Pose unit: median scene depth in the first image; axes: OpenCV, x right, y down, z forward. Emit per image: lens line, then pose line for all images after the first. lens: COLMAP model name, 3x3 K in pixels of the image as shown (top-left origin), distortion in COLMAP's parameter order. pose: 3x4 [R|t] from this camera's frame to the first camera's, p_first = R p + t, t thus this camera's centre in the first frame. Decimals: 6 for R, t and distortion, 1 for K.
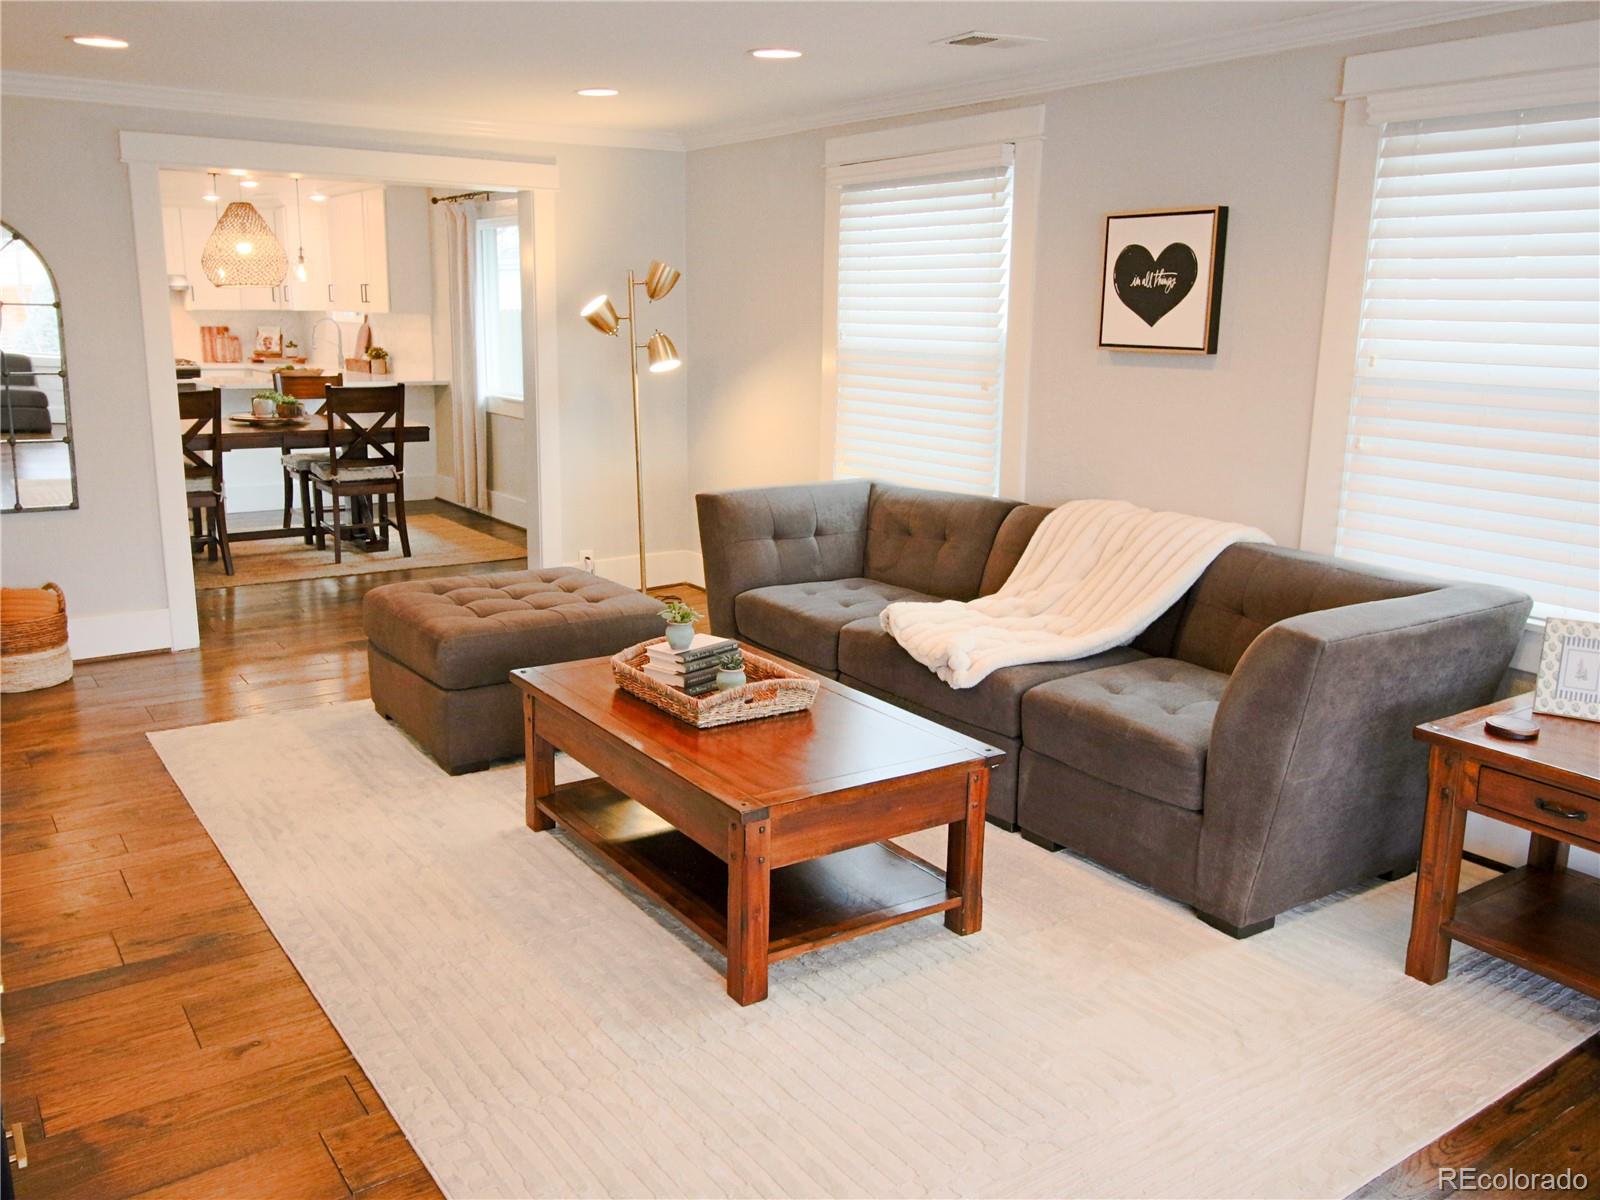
lens RADIAL K [[1317.2, 0, 806.9], [0, 1317.2, 576.9], [0, 0, 1]] dist [0.042335, -0.073821]
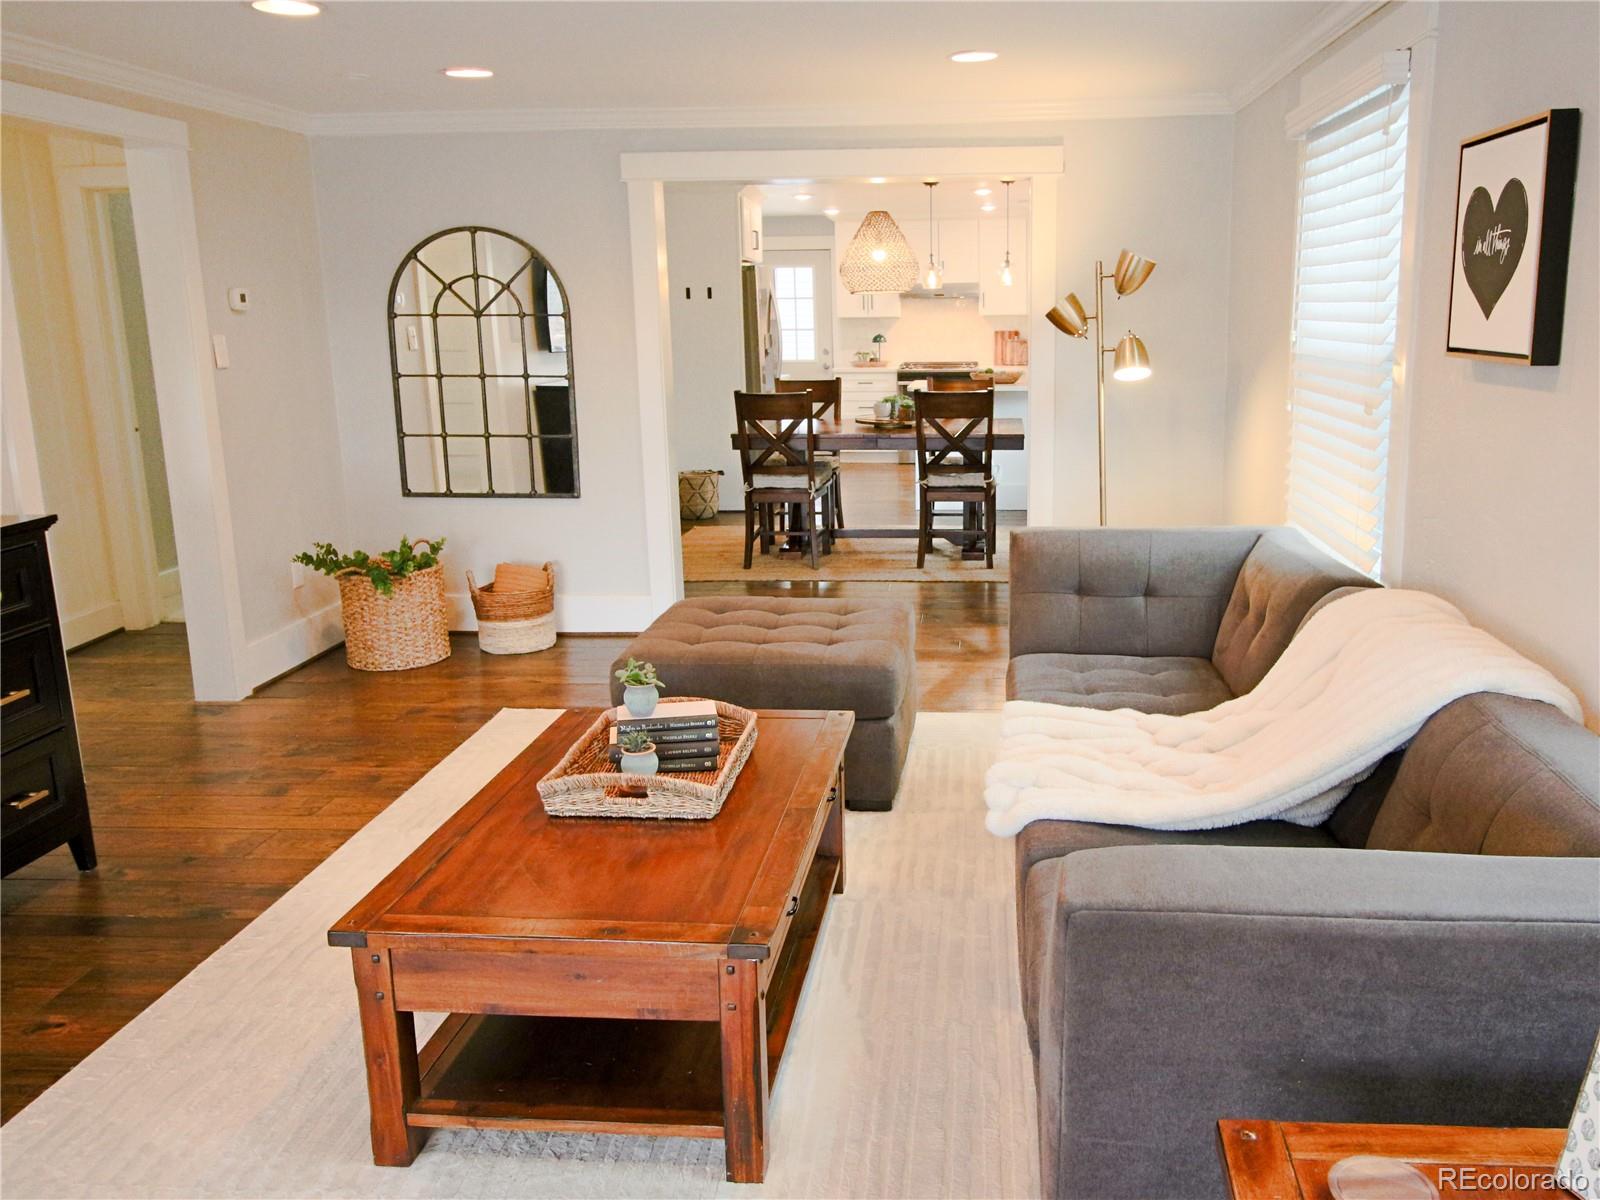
lens RADIAL K [[1335.9, 0, 869.3], [0, 1335.9, 565.3], [0, 0, 1]] dist [0.036811, -0.005599]
pose [[0.782288, 0.098045, -0.615152, 0.348937], [-0.104906, 0.994167, 0.025045, -0.050168], [0.614019, 0.044941, 0.788011, 0.274087]]
